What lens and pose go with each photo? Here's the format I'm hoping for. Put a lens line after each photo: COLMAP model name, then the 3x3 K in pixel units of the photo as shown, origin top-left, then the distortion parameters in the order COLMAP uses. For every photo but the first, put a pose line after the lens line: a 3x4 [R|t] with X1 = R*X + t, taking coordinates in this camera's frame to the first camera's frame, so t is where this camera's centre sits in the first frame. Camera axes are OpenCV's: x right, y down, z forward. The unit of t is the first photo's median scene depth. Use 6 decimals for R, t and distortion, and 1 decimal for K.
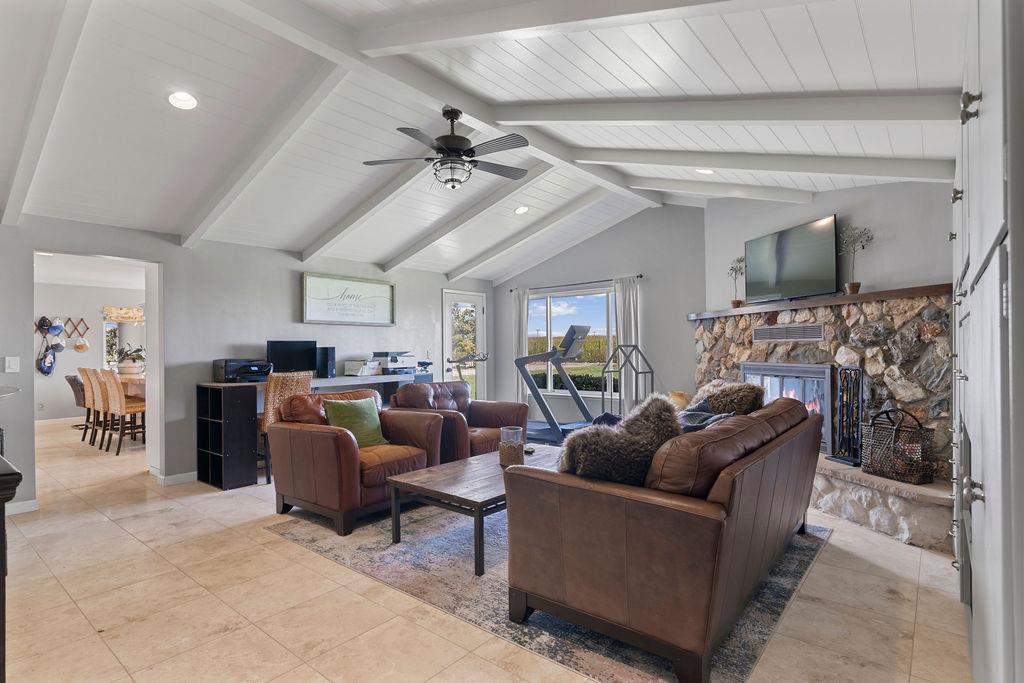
lens RADIAL K [[515.9, 0, 505.3], [0, 515.9, 345.9], [0, 0, 1]] dist [-0.001664, 0.001790]
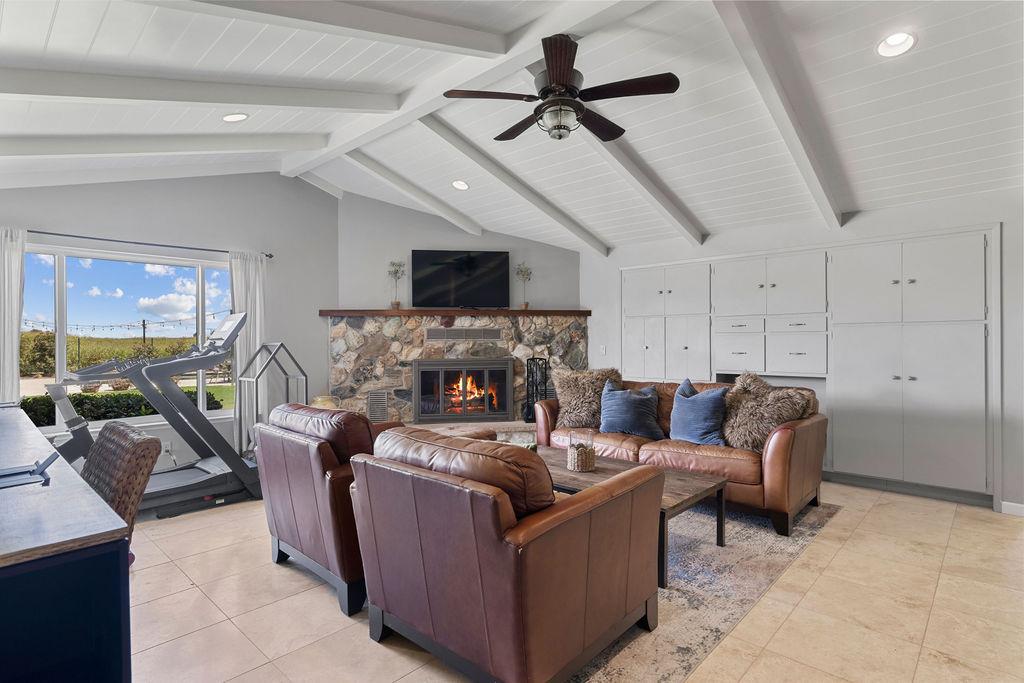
lens RADIAL K [[515.9, 0, 516.3], [0, 515.9, 347.7], [0, 0, 1]] dist [-0.001664, 0.001790]
pose [[0.056564, -0.000269, 0.998399, -0.783539], [0.002396, 0.999997, 0.000134, 0.009007], [-0.998396, 0.002385, 0.056564, 0.907440]]
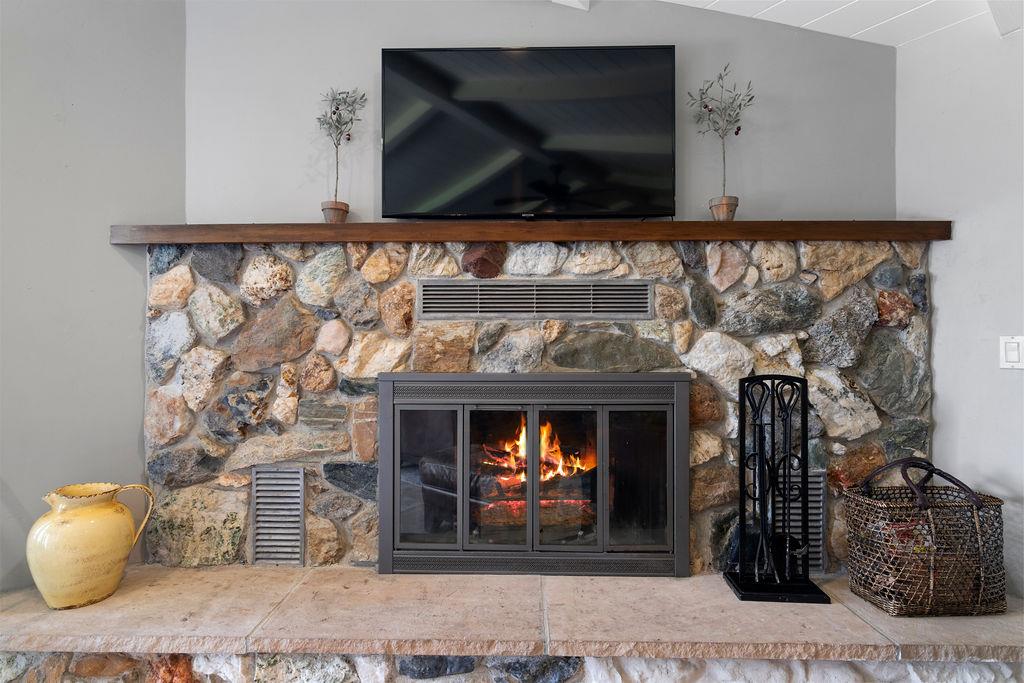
lens RADIAL K [[515.9, 0, 488.0], [0, 515.9, 363.1], [0, 0, 1]] dist [-0.001664, 0.001790]
pose [[0.227070, 0.010263, 0.973824, 0.157685], [-0.007538, 0.999933, -0.008781, 0.033452], [-0.973849, -0.005346, 0.227132, 1.064740]]
